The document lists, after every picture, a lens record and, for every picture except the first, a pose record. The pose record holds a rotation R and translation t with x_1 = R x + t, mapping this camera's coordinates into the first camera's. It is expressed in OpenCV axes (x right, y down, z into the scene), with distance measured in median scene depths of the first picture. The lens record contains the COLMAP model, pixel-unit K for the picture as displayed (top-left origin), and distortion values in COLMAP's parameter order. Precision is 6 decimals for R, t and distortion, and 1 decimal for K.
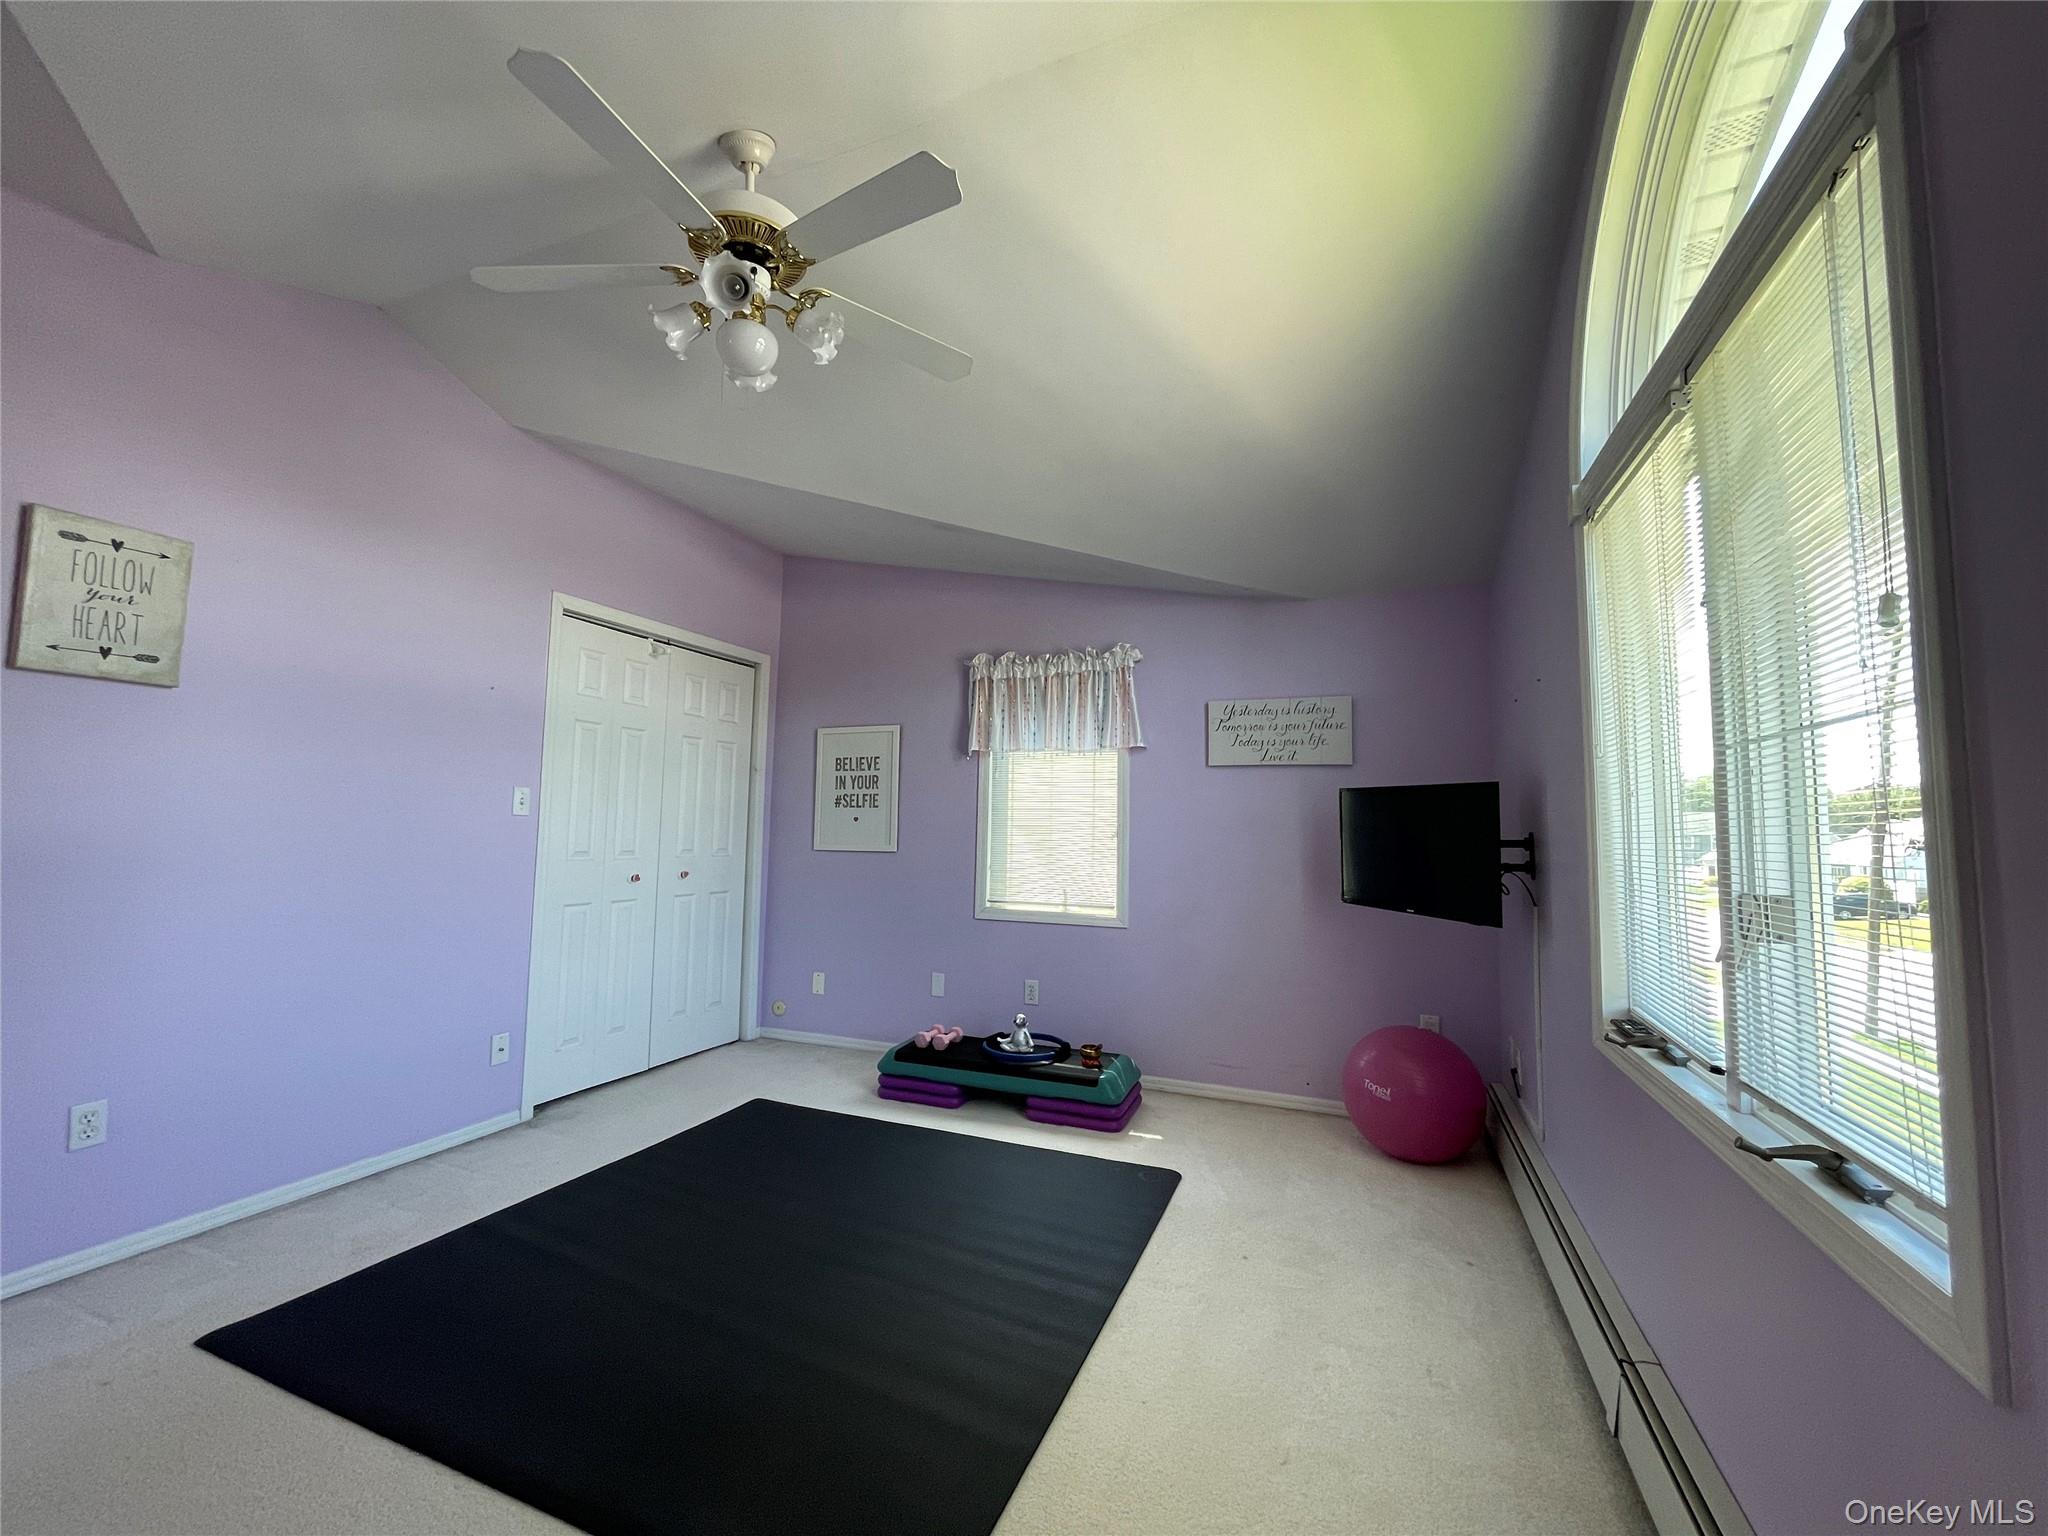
lens RADIAL K [[825.4, 0, 1023.1], [0, 825.4, 761.7], [0, 0, 1]] dist [-0.004995, 0.000654]
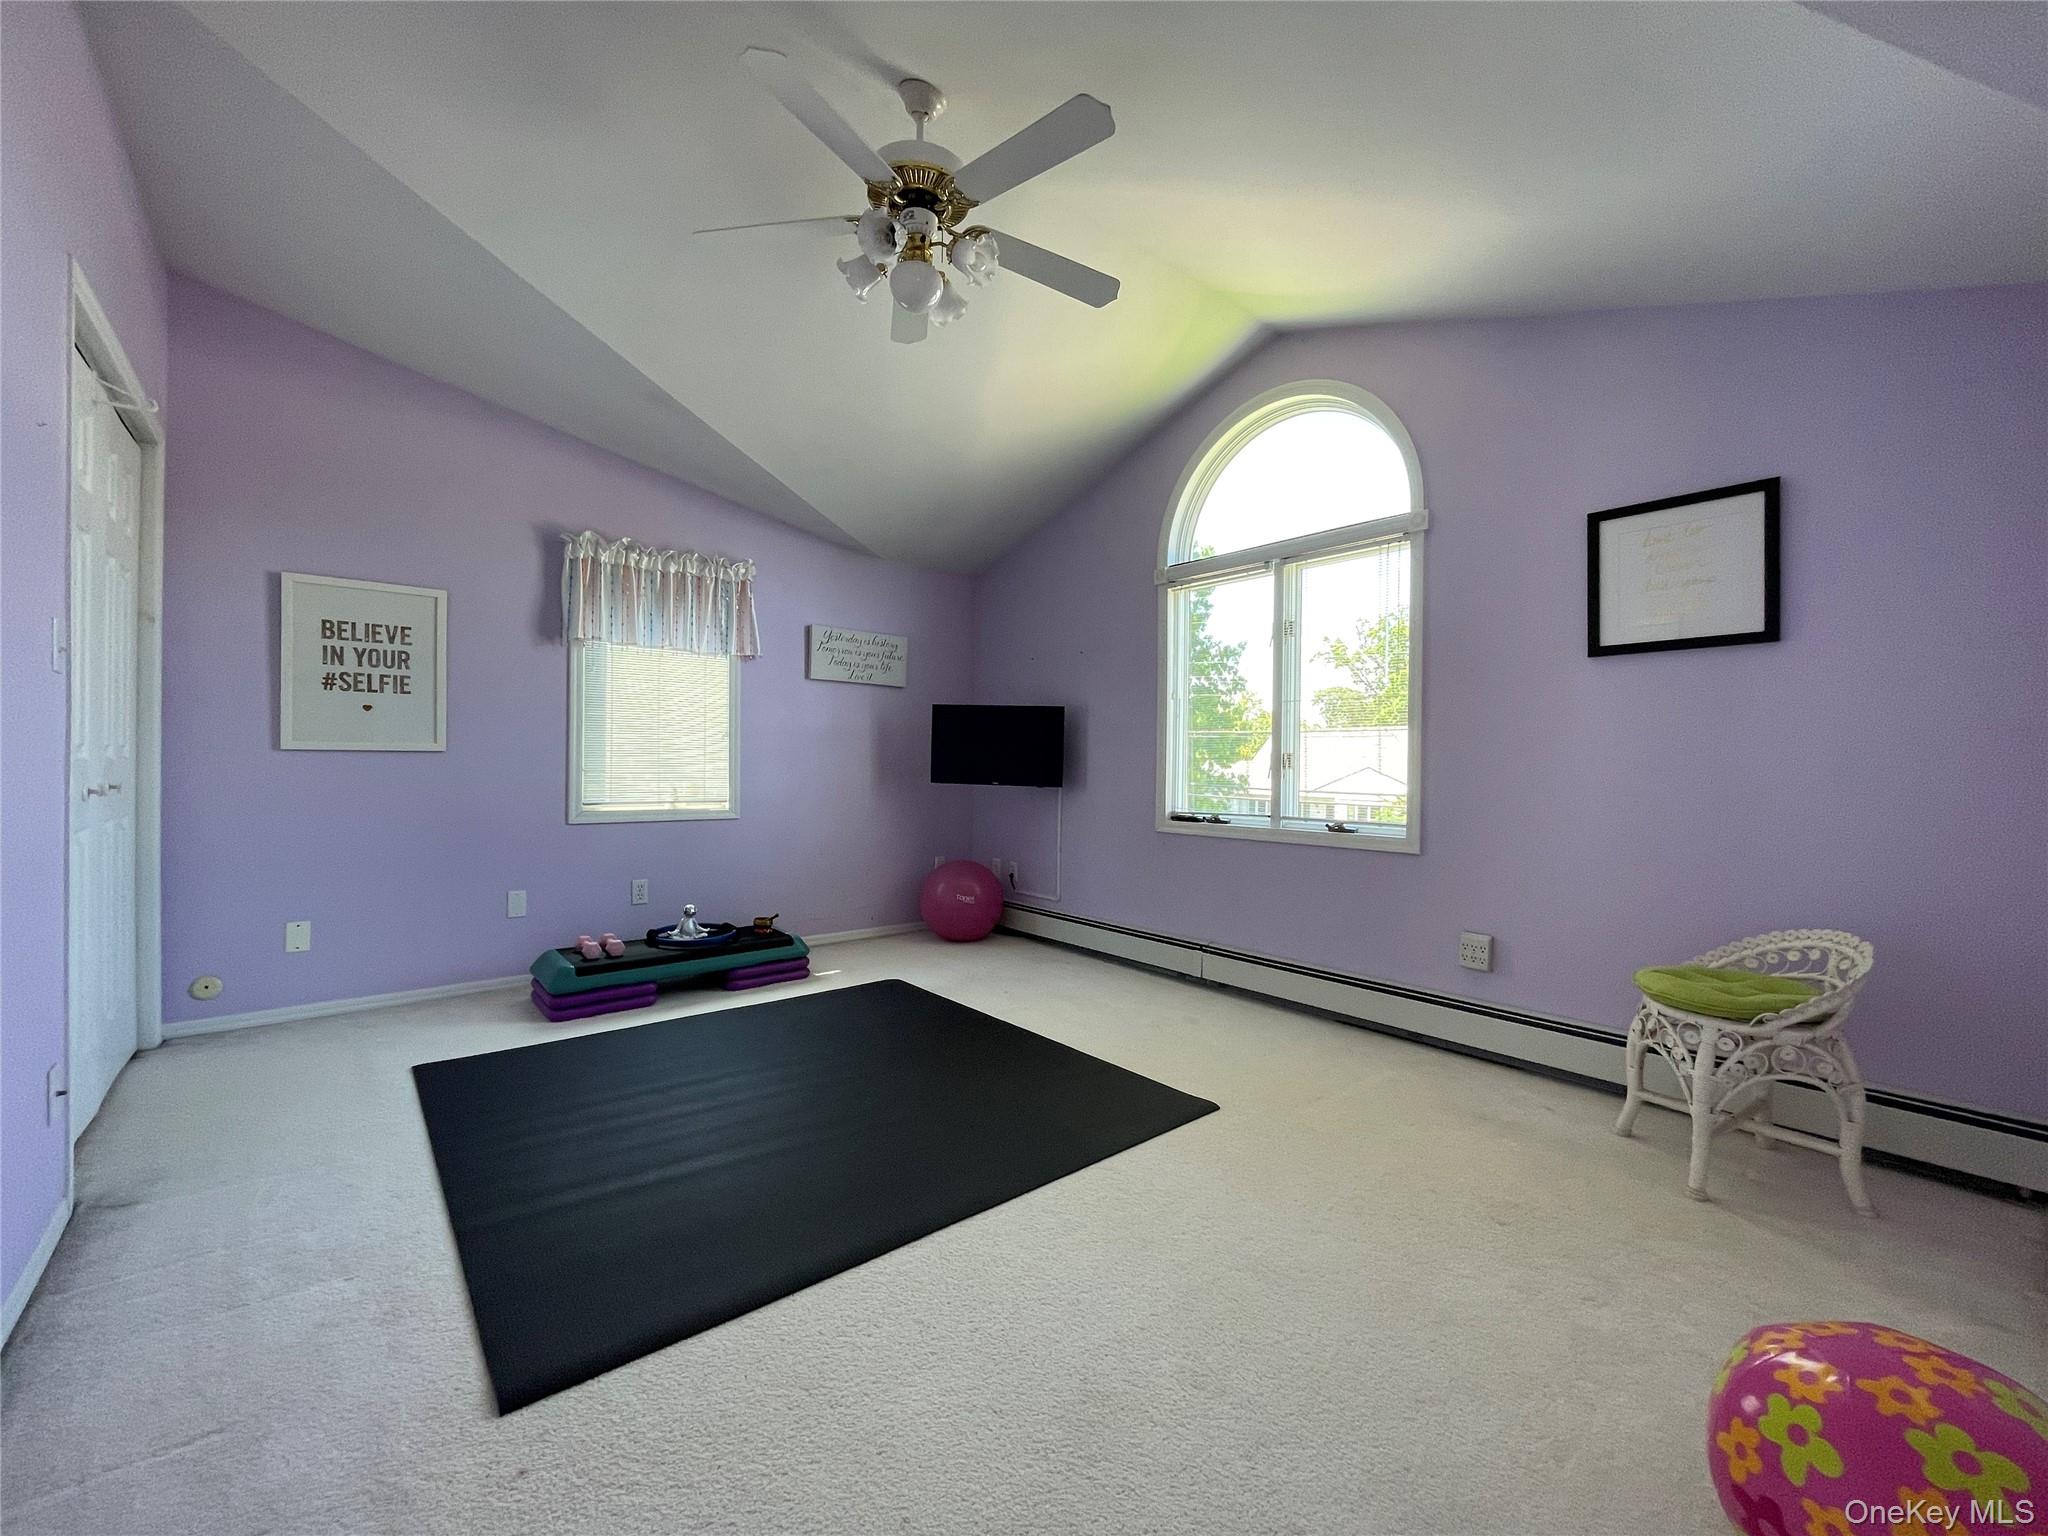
lens RADIAL K [[825.4, 0, 1028.3], [0, 825.4, 771.4], [0, 0, 1]] dist [-0.004995, 0.000654]
pose [[0.453676, -0.018277, 0.890979, -0.621890], [-0.080258, 0.994889, 0.061274, 0.035473], [-0.887545, -0.099307, 0.449891, 0.146275]]
